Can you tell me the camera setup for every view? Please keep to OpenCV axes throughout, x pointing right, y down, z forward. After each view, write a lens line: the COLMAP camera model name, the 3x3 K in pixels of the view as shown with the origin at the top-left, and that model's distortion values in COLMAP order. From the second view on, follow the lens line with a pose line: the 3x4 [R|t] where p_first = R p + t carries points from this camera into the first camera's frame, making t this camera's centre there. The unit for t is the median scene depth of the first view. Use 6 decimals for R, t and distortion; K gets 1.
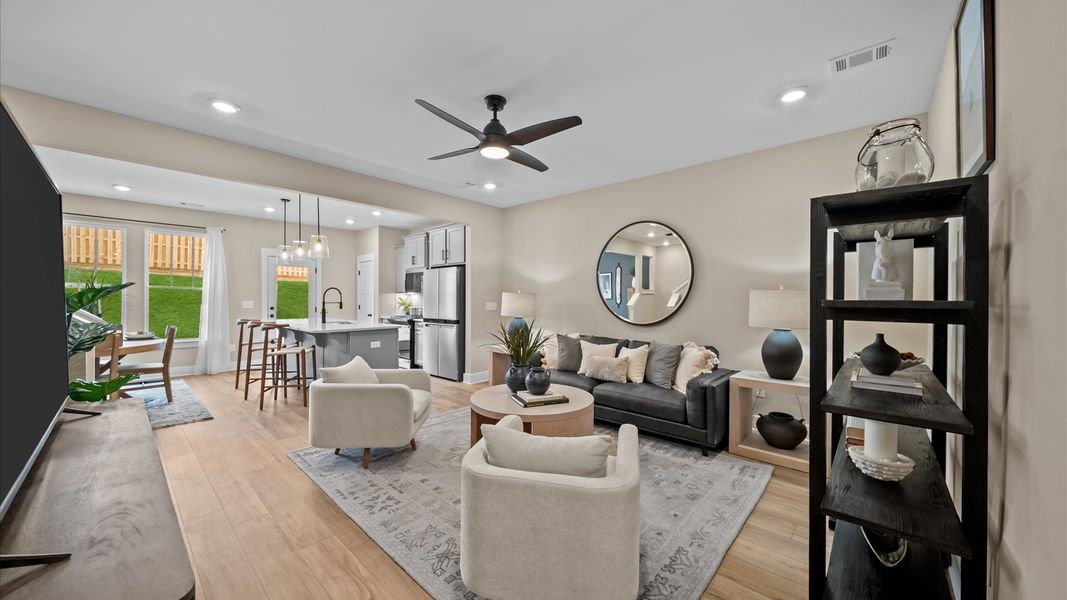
lens RADIAL K [[377.0, 0, 529.9], [0, 377.0, 301.4], [0, 0, 1]] dist [-0.001255, -0.000296]
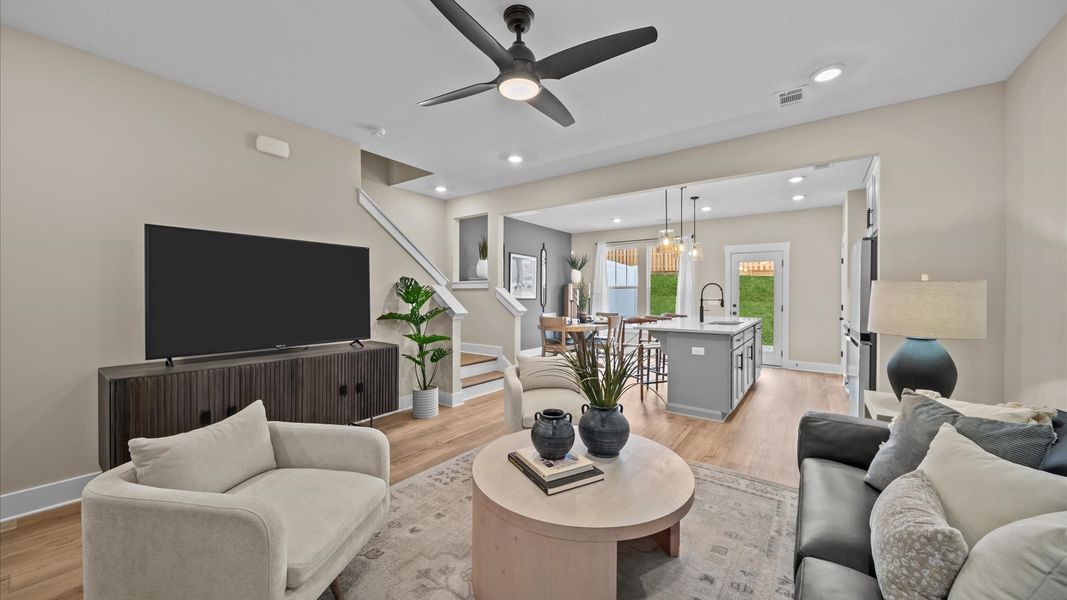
lens RADIAL K [[377.0, 0, 530.3], [0, 377.0, 296.5], [0, 0, 1]] dist [-0.001255, -0.000296]
pose [[0.096506, 0.000096, -0.995332, 0.322679], [-0.005239, 0.999986, -0.000412, -0.001906], [0.995319, 0.005254, 0.096505, 0.487482]]
